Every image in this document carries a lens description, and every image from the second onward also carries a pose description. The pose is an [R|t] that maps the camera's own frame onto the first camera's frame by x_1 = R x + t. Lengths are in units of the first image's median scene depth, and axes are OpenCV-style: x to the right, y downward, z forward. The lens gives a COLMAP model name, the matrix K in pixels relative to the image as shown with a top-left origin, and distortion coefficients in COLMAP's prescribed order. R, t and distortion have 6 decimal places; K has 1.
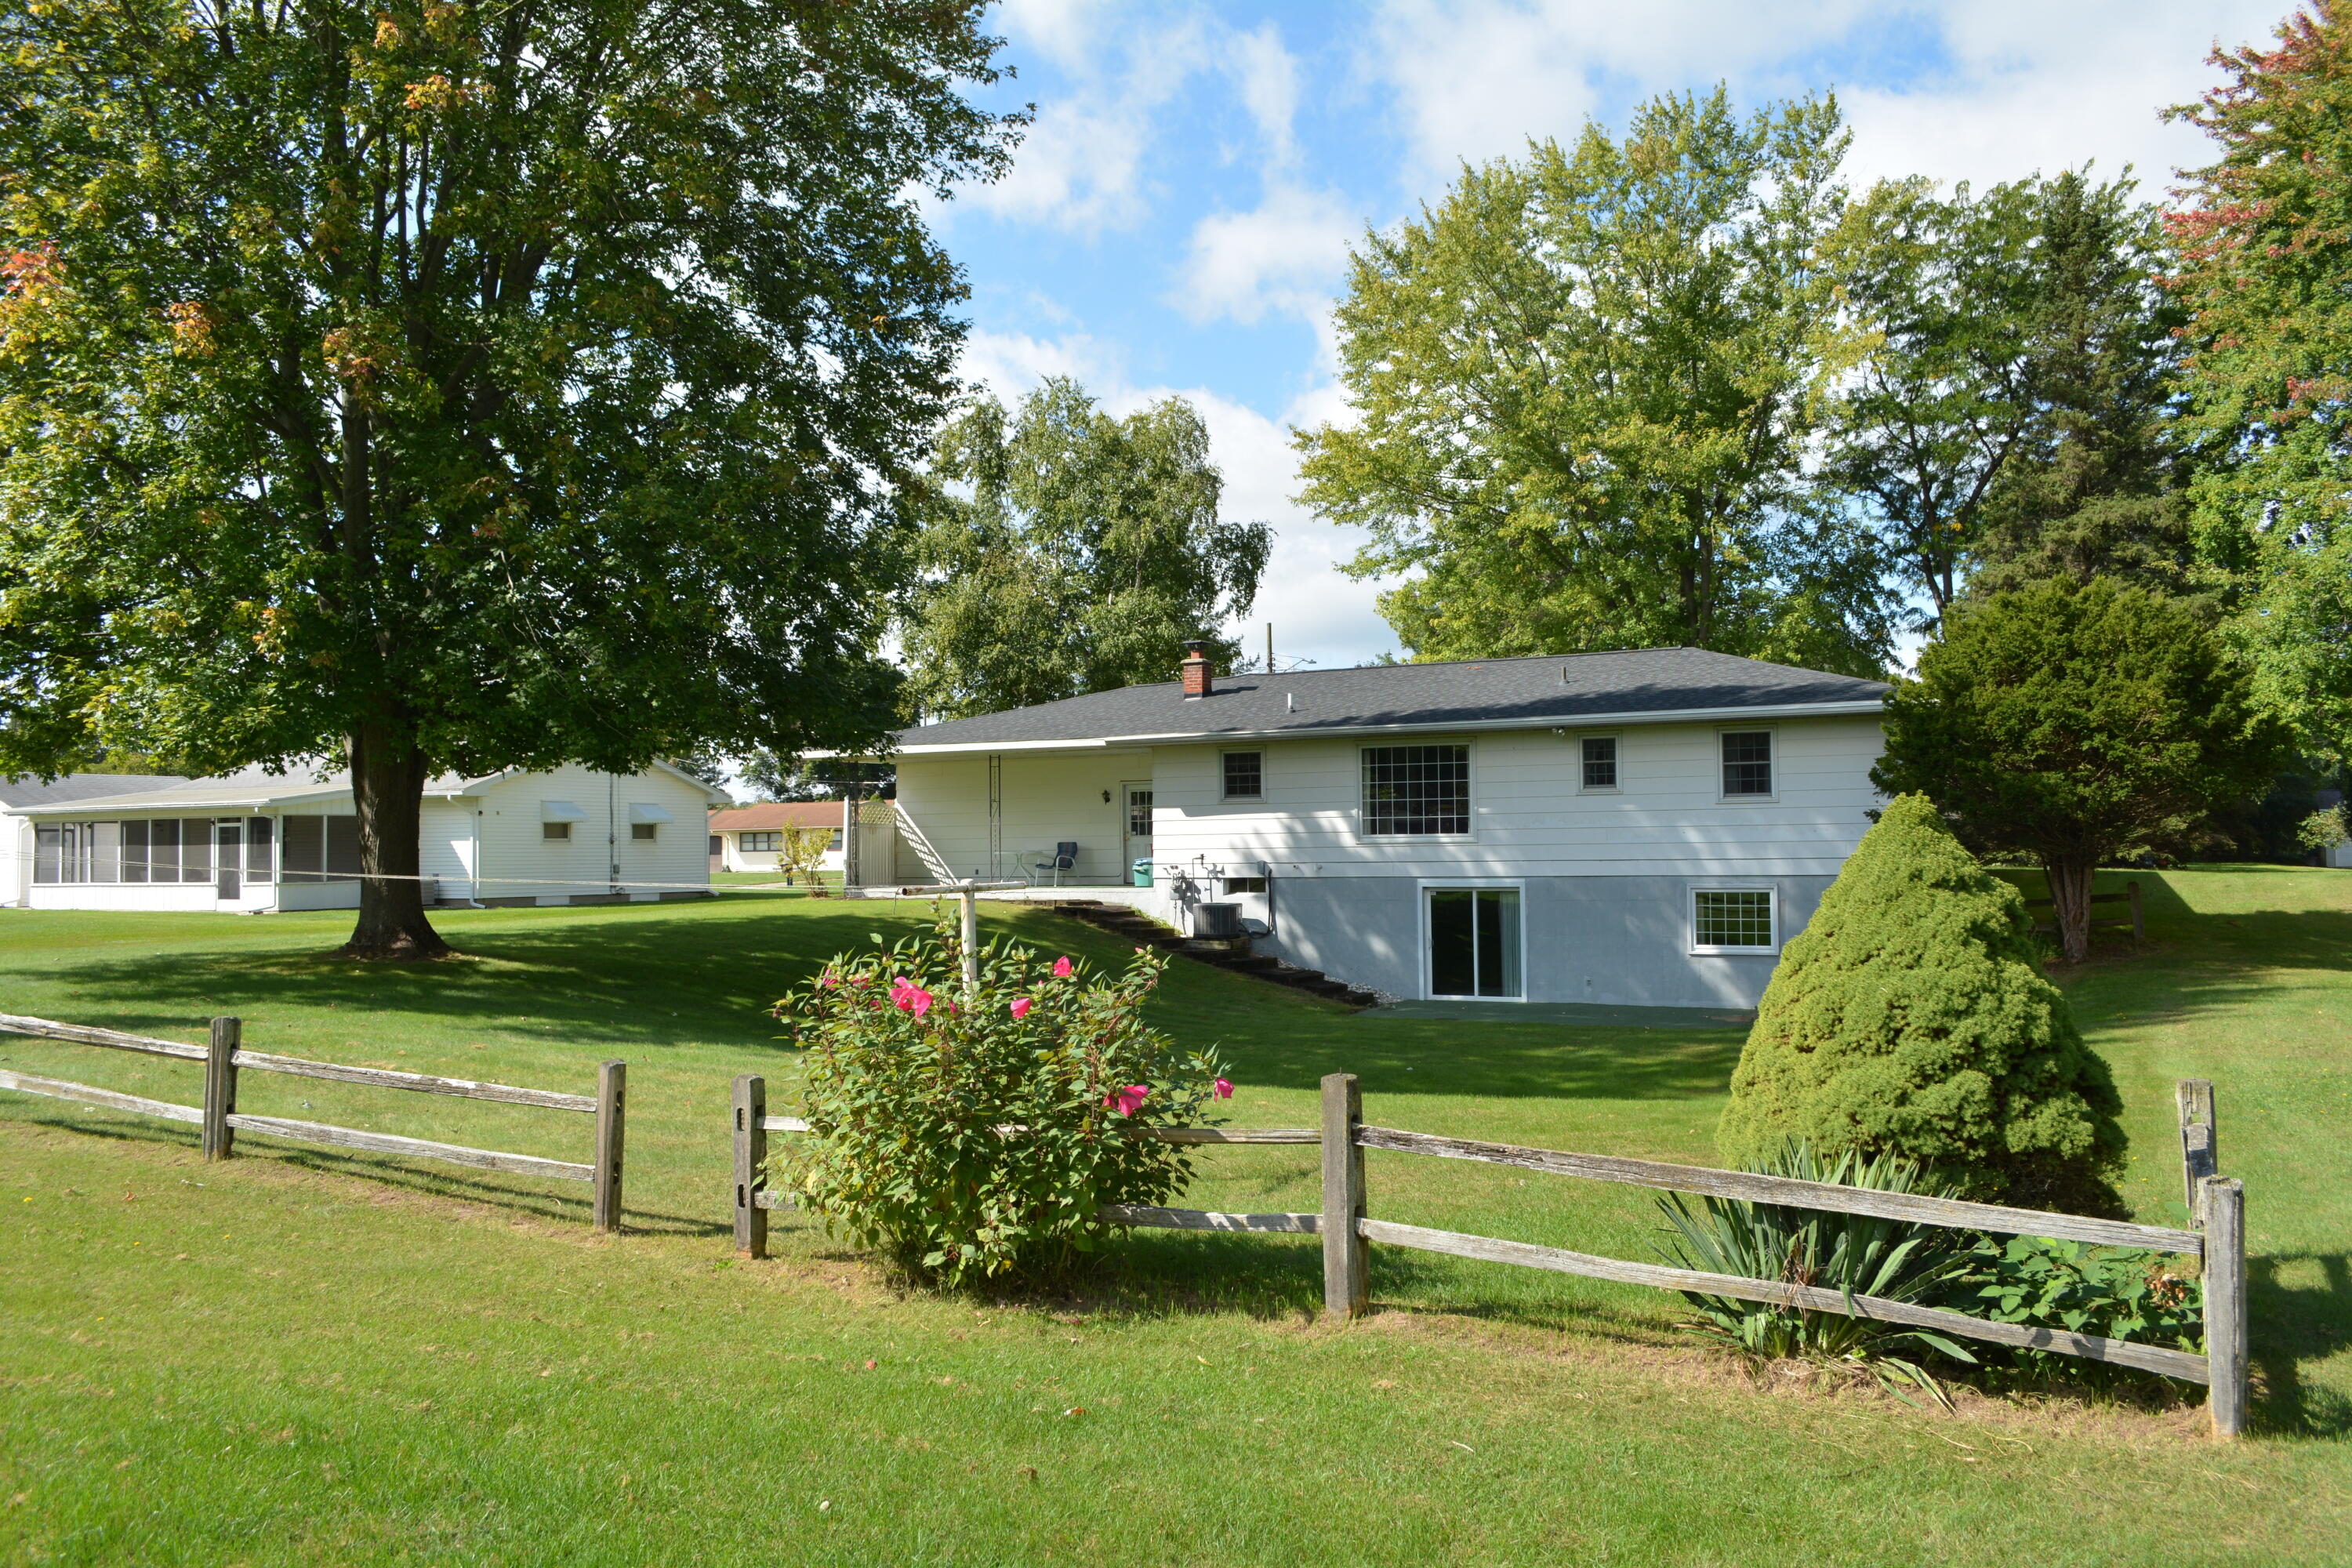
lens RADIAL K [[1857.4, 0, 1165.3], [0, 1857.4, 777.2], [0, 0, 1]] dist [-0.016703, 0.021686]
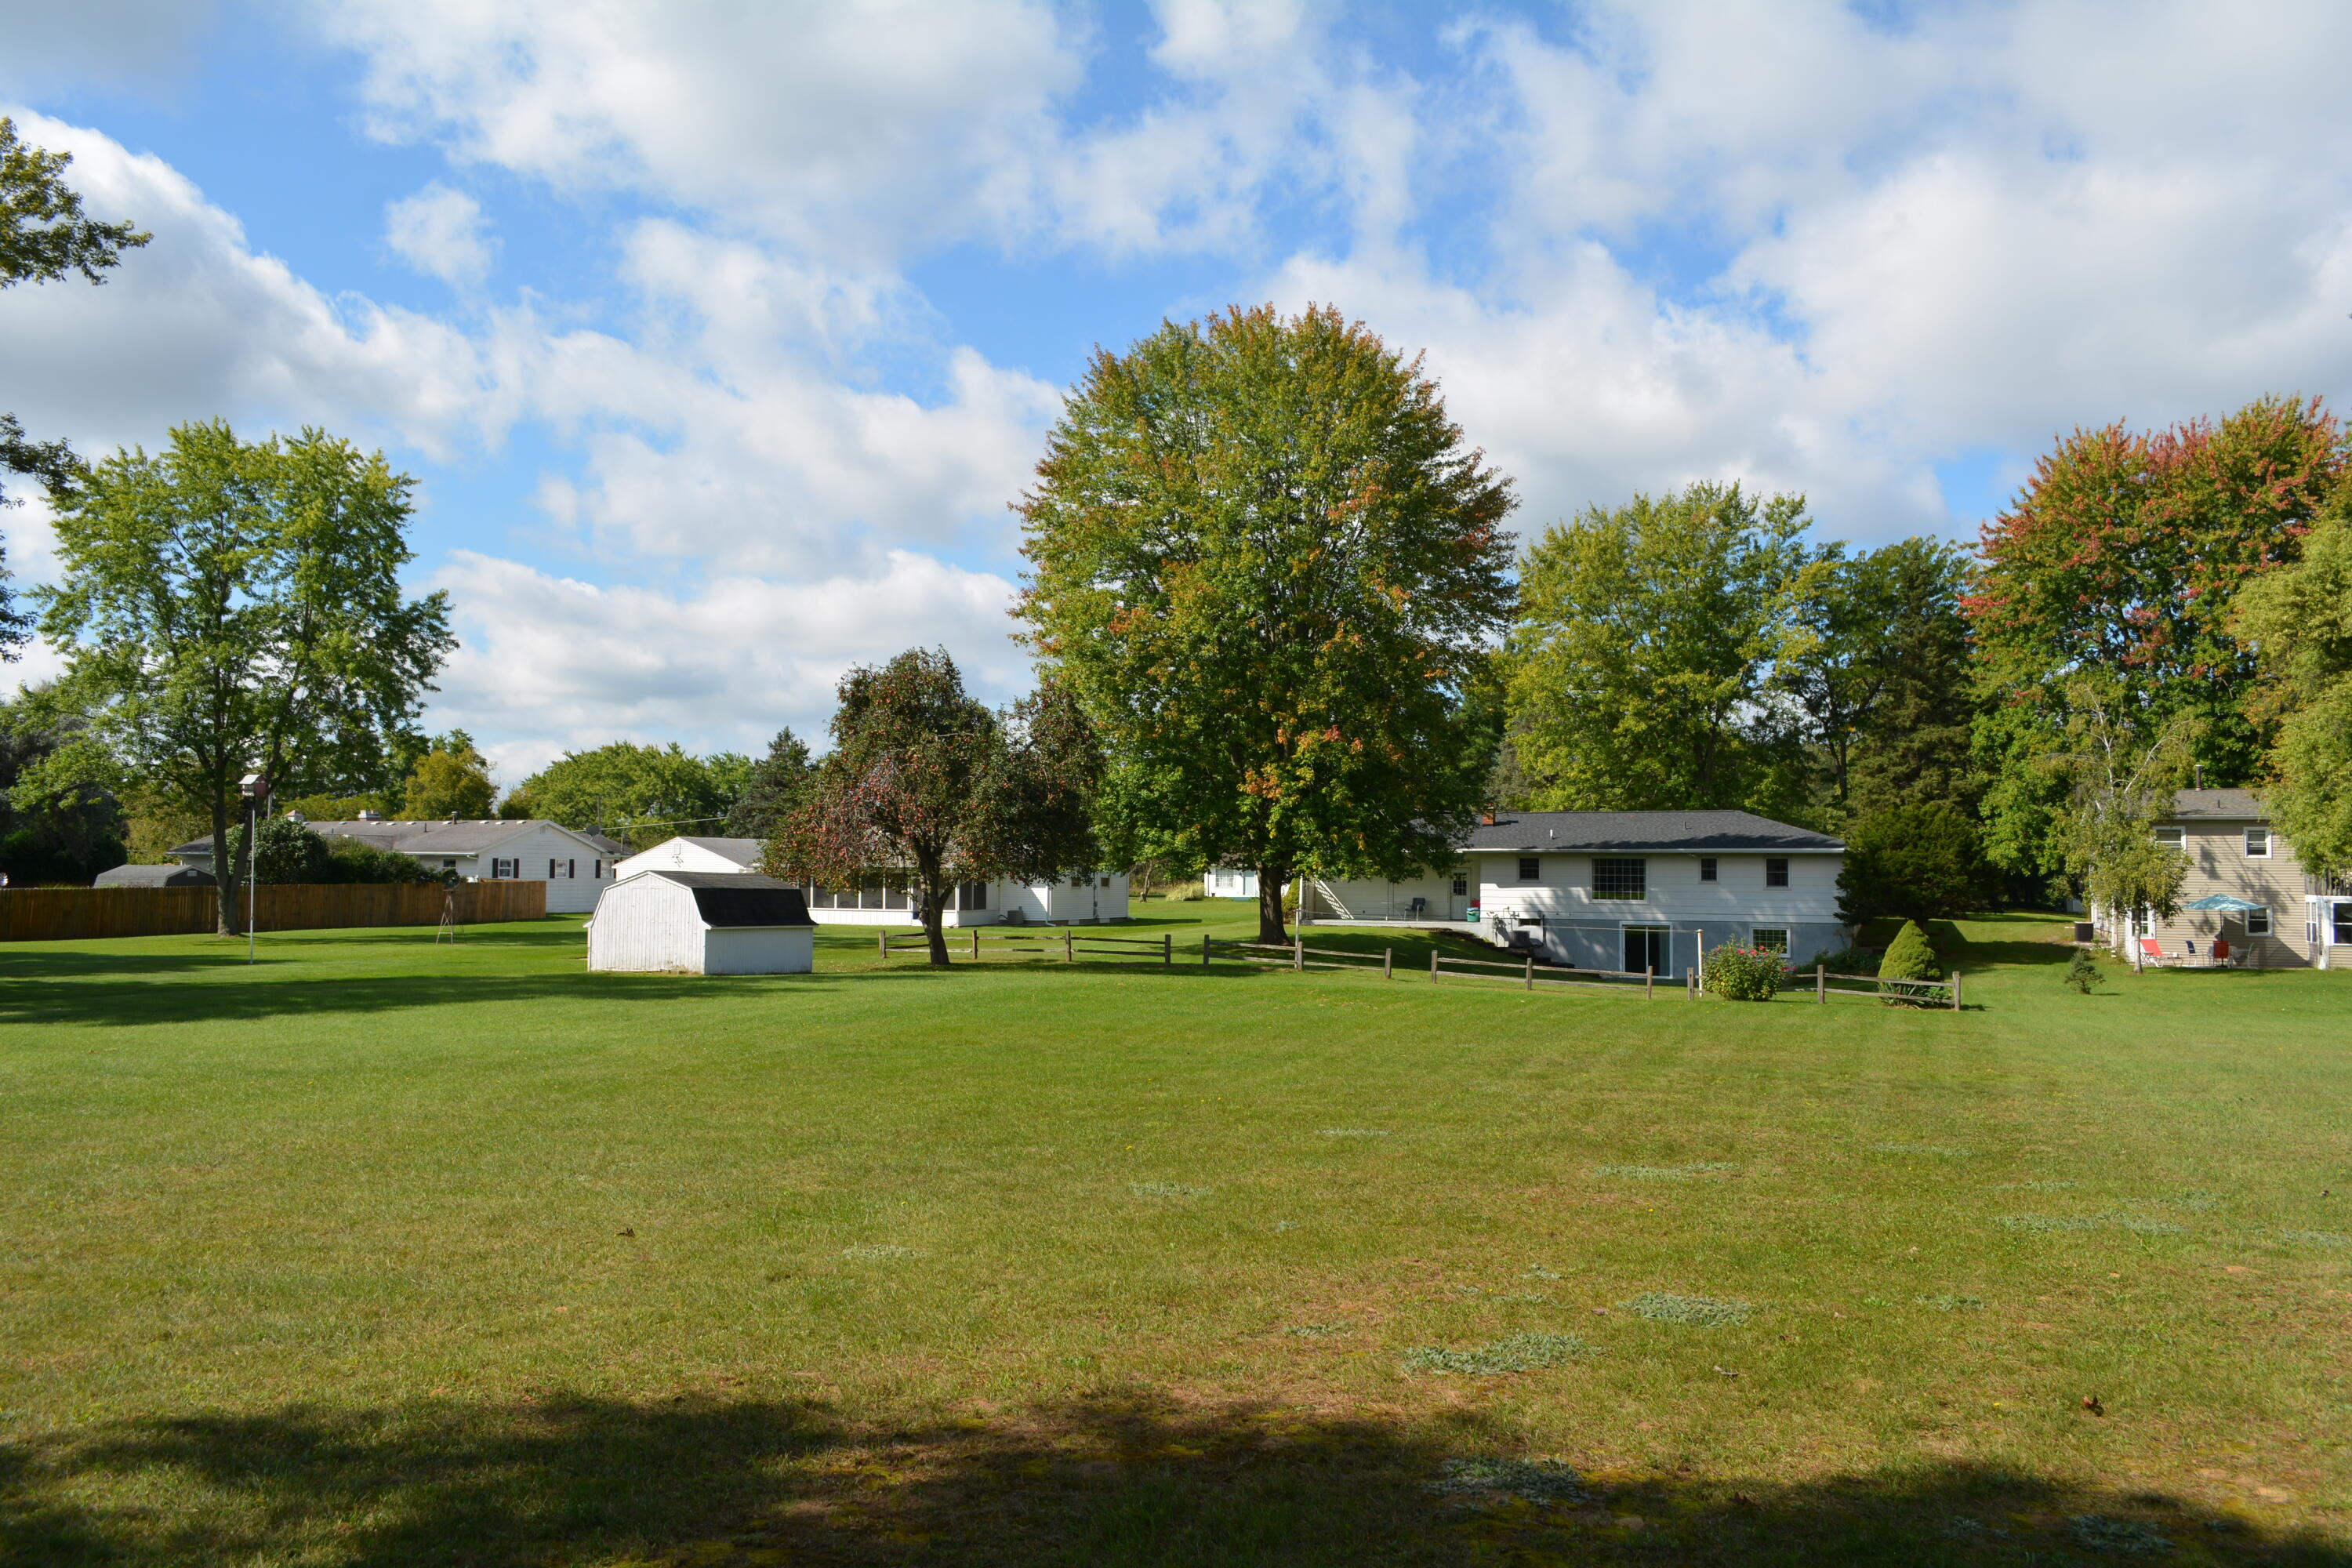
lens RADIAL K [[1857.4, 0, 1177.0], [0, 1857.4, 791.2], [0, 0, 1]] dist [-0.016703, 0.021686]
pose [[0.995339, 0.021281, 0.094064, -0.569301], [-0.021094, 0.999773, -0.002983, -0.076340], [-0.094106, 0.000985, 0.995562, -1.066157]]
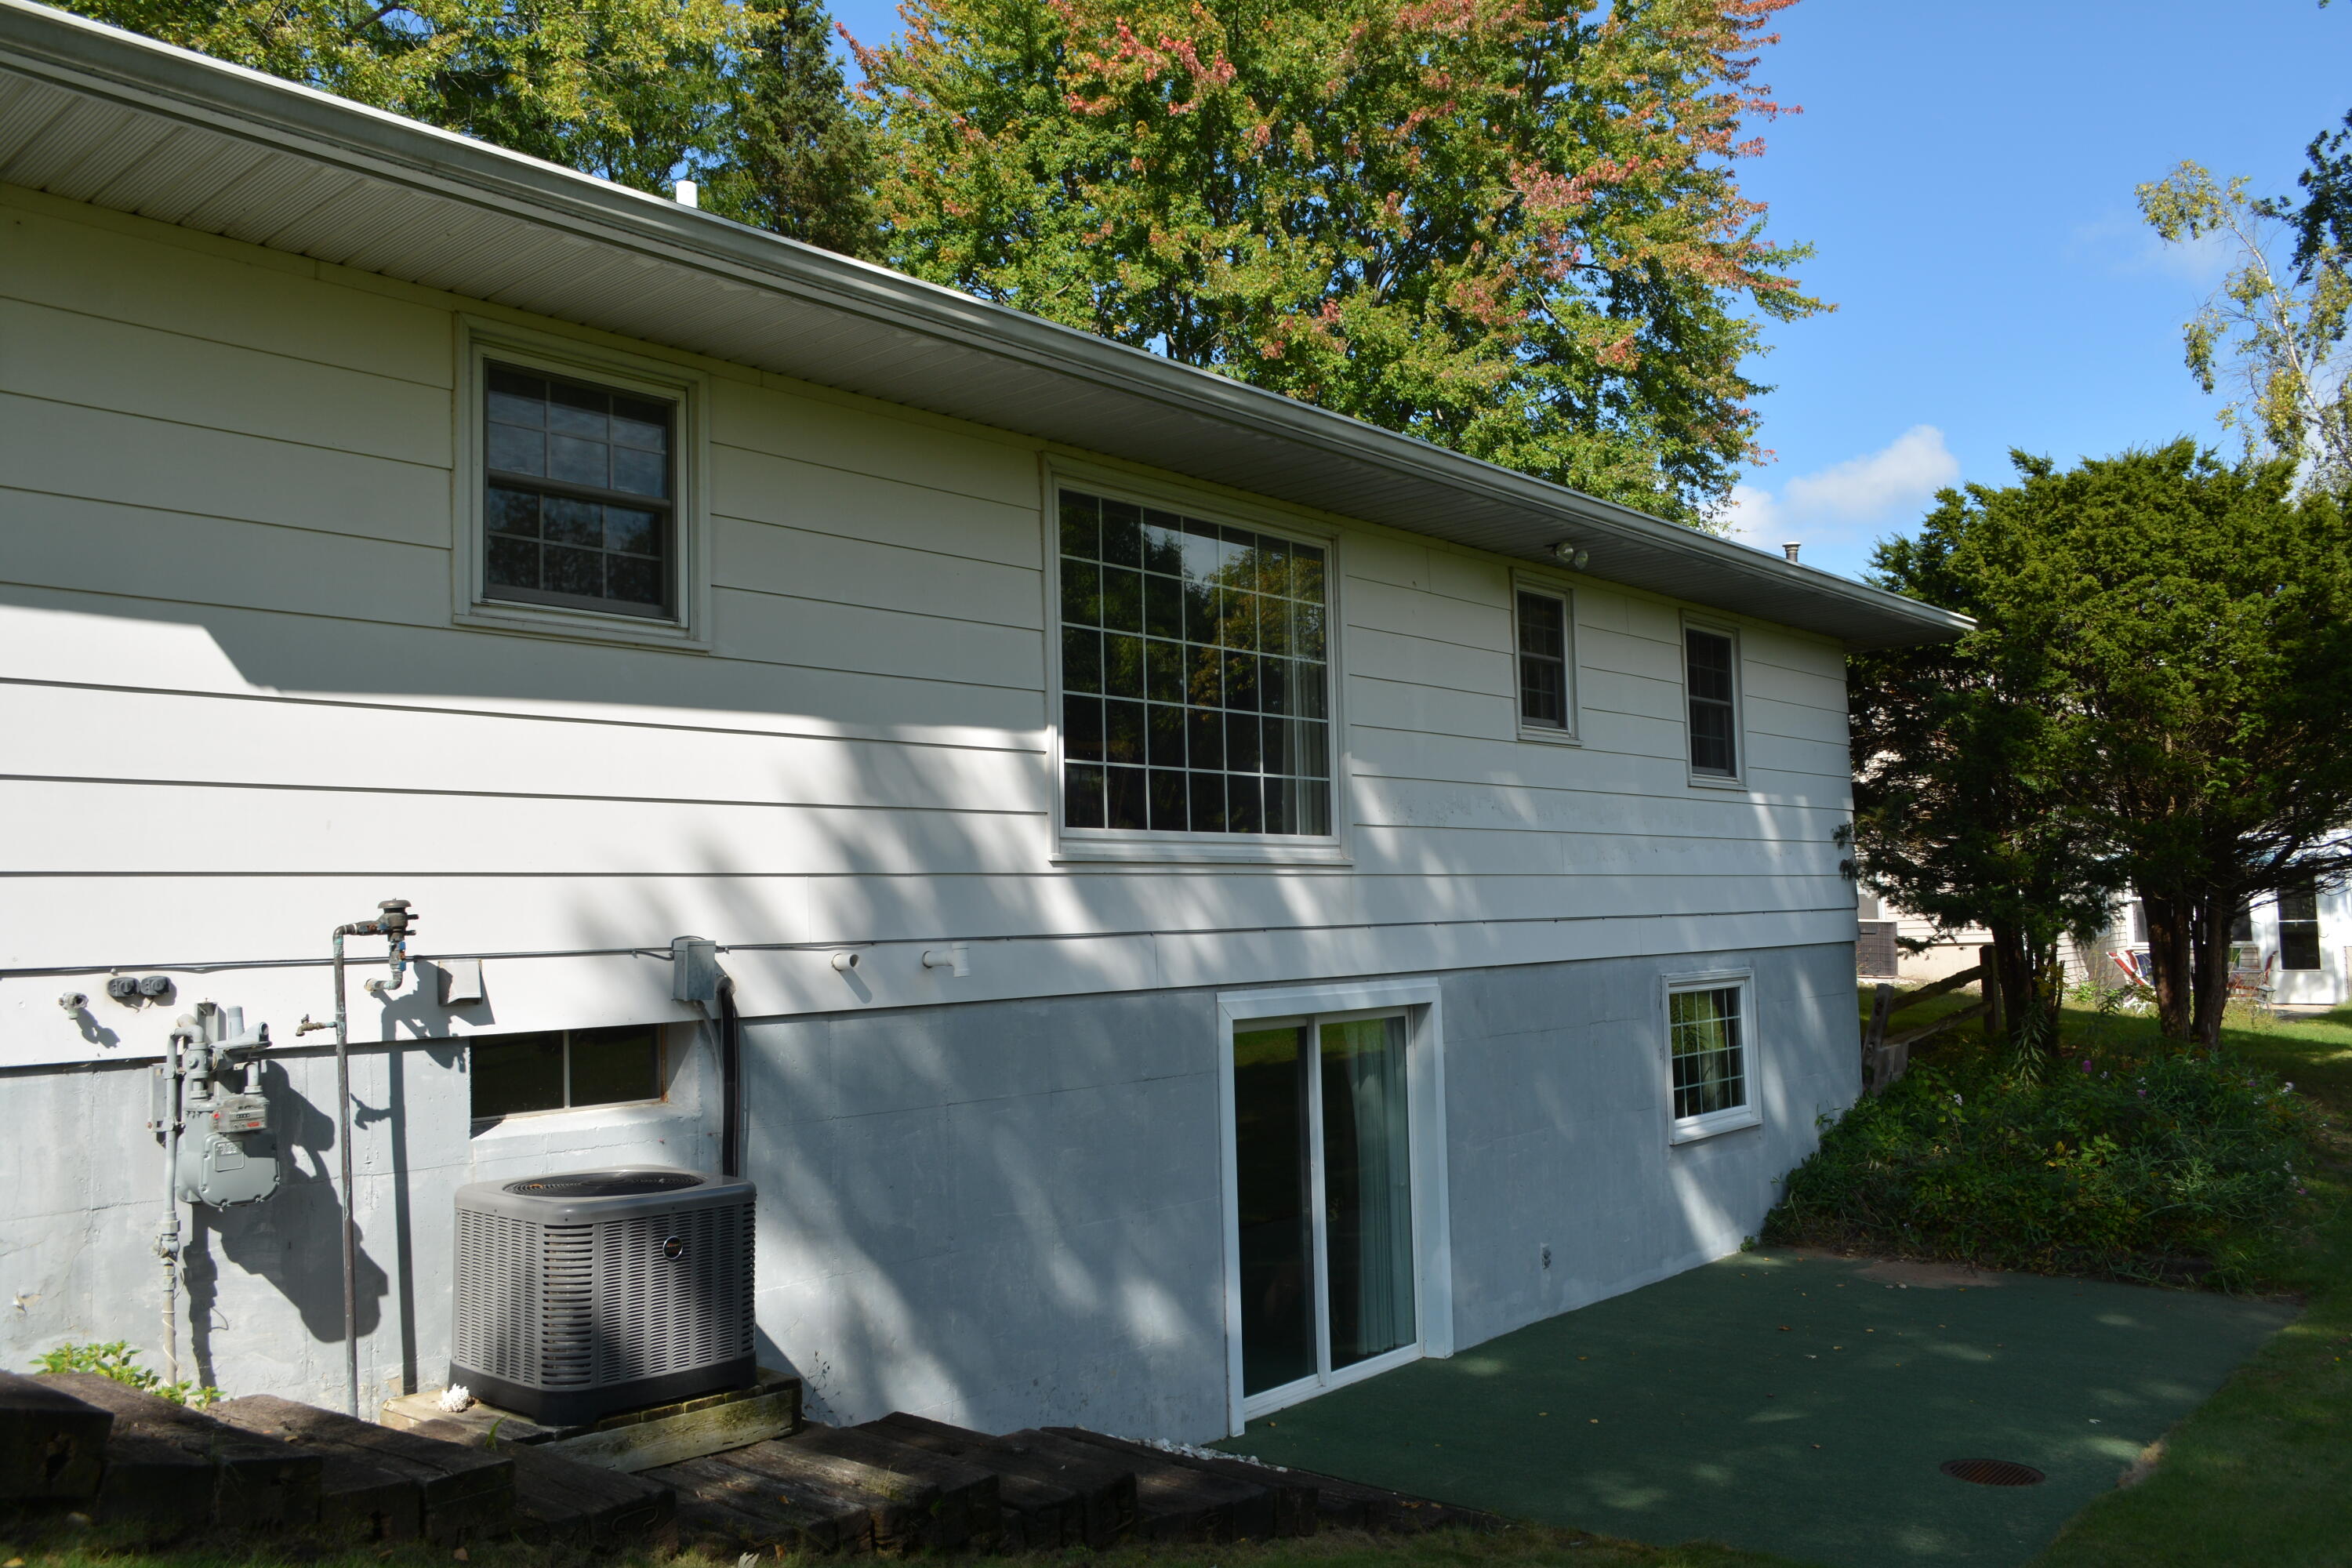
lens RADIAL K [[1857.4, 0, 1188.0], [0, 1857.4, 779.3], [0, 0, 1]] dist [-0.016703, 0.021686]
pose [[0.209530, 0.074822, 0.974935, -0.137722], [-0.022584, 0.997172, -0.071675, 0.042444], [-0.977541, -0.007000, 0.210627, 0.938946]]
